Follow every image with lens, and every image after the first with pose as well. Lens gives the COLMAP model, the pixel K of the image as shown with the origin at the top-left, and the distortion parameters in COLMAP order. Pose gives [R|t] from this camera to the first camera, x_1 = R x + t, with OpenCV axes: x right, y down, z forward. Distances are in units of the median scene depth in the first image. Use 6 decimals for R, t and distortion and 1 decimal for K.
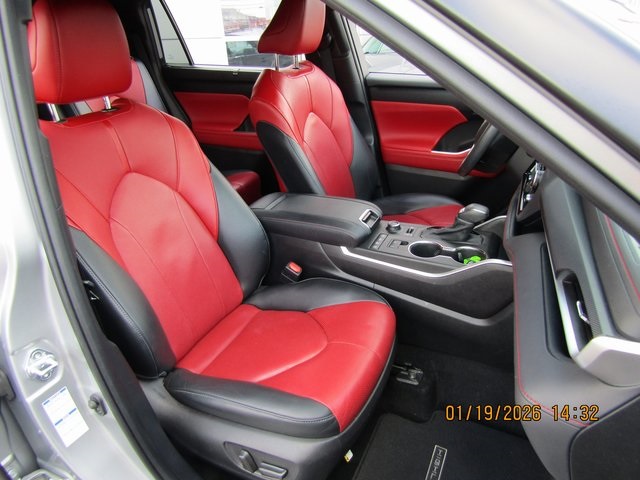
lens RADIAL K [[454.9, 0, 320.7], [0, 454.9, 241.2], [0, 0, 1]] dist [-0.013139, 0.004165]
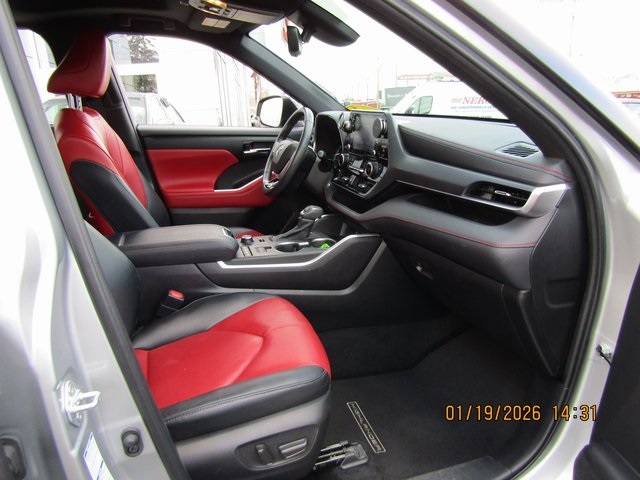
lens RADIAL K [[454.9, 0, 320.6], [0, 454.9, 239.1], [0, 0, 1]] dist [-0.013139, 0.004165]
pose [[0.732662, -0.154241, 0.662885, -0.332678], [0.273130, 0.958745, -0.078797, 0.077067], [-0.623384, 0.238785, 0.744563, 0.042774]]
